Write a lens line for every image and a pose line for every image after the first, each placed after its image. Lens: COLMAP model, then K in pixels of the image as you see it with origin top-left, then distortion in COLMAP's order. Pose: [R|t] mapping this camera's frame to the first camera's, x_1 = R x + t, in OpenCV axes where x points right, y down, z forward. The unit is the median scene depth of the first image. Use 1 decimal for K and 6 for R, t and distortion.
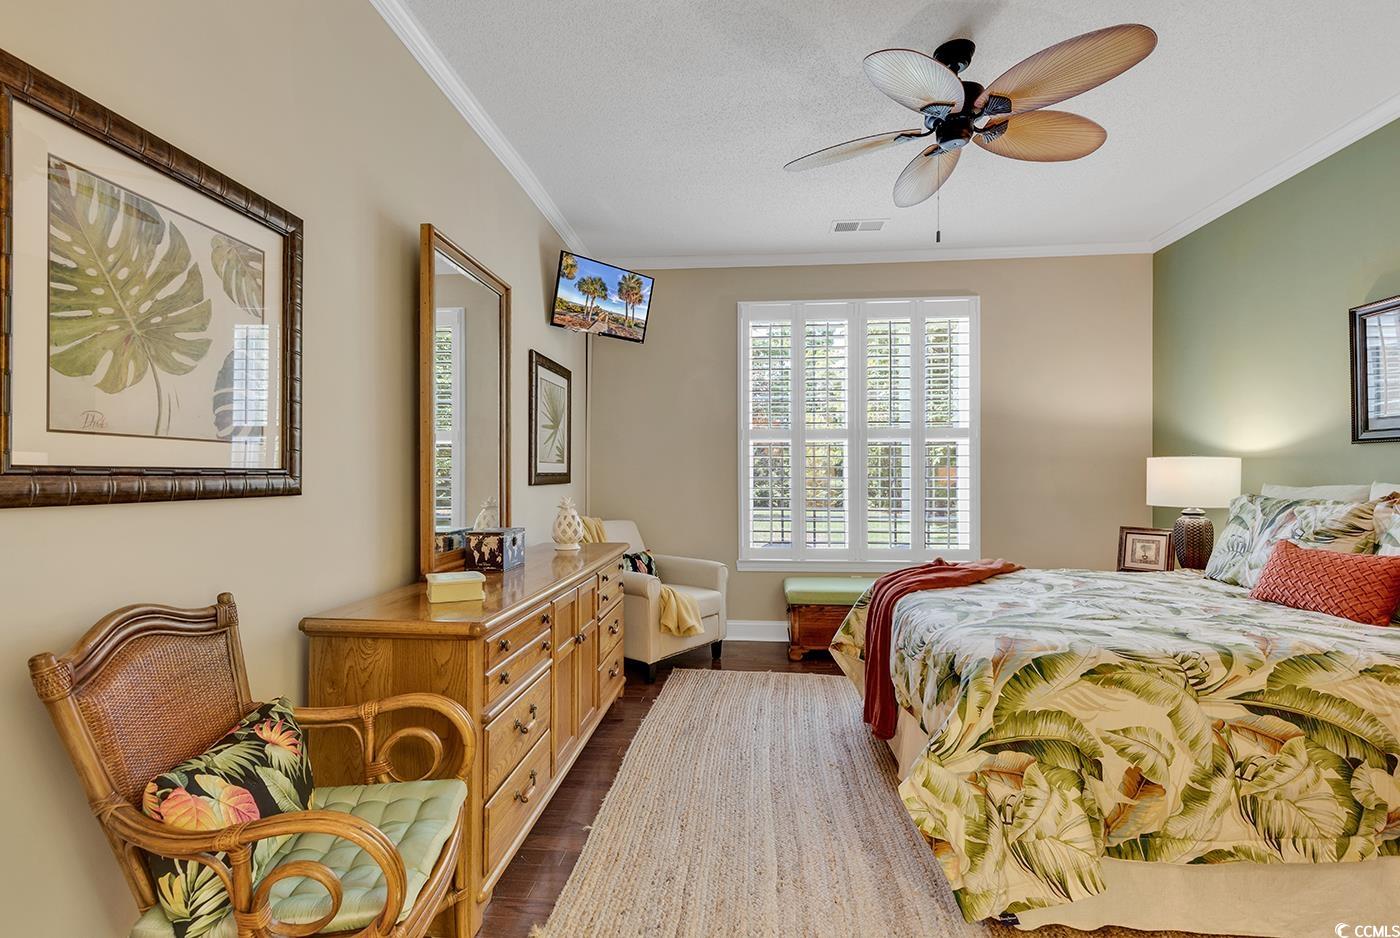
lens RADIAL K [[628.2, 0, 706.6], [0, 628.2, 472.6], [0, 0, 1]] dist [0.009071, -0.002557]
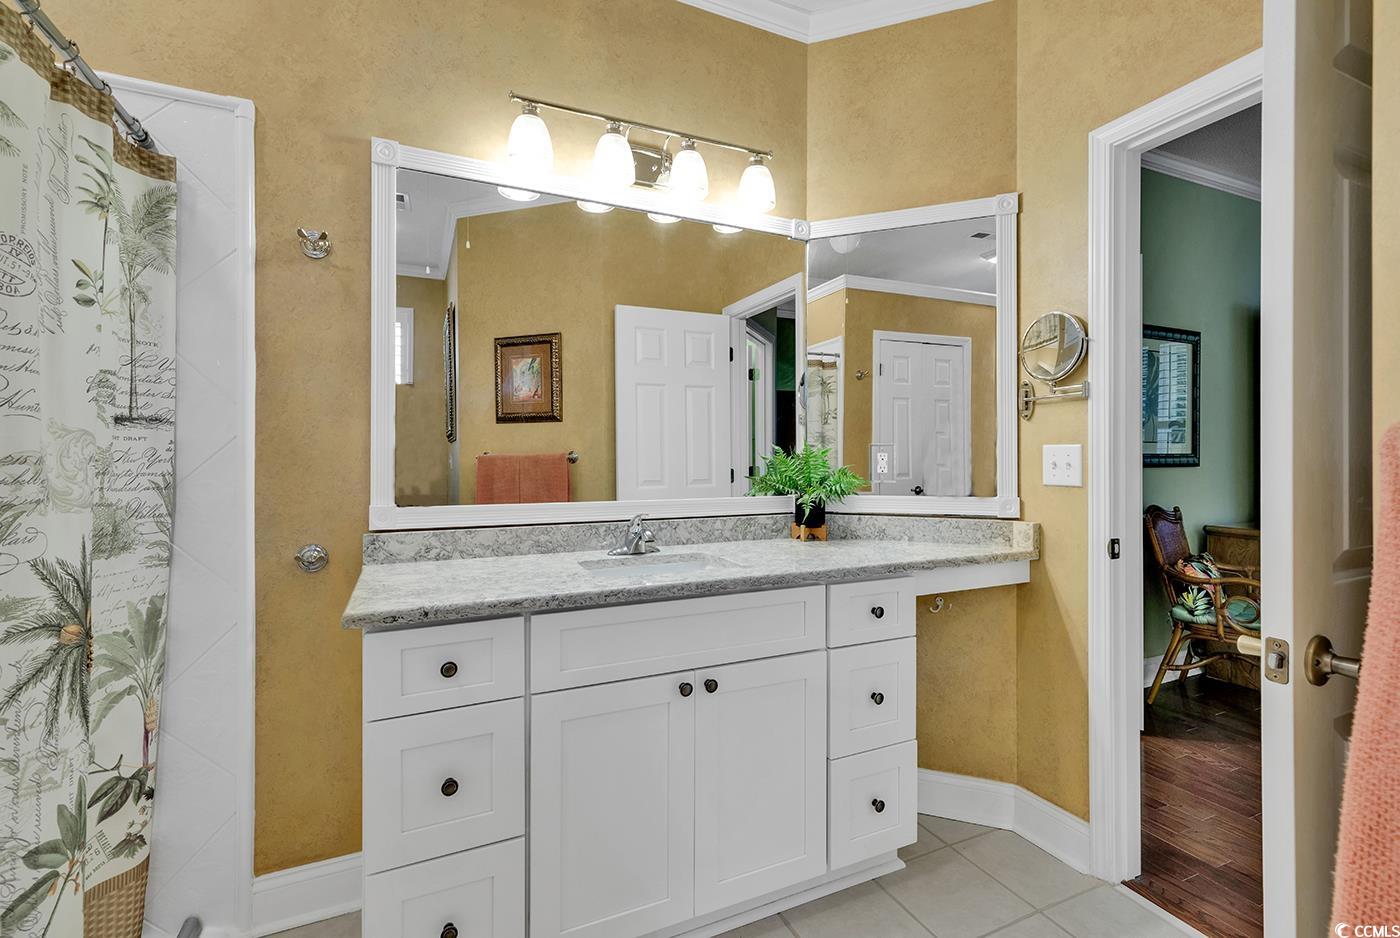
lens RADIAL K [[628.2, 0, 692.4], [0, 628.2, 461.0], [0, 0, 1]] dist [0.009071, -0.002557]
pose [[0.475727, 0.001874, -0.879591, 0.415050], [0.004927, 0.999976, 0.004795, -0.000622], [0.879579, -0.006615, 0.475707, -1.568306]]
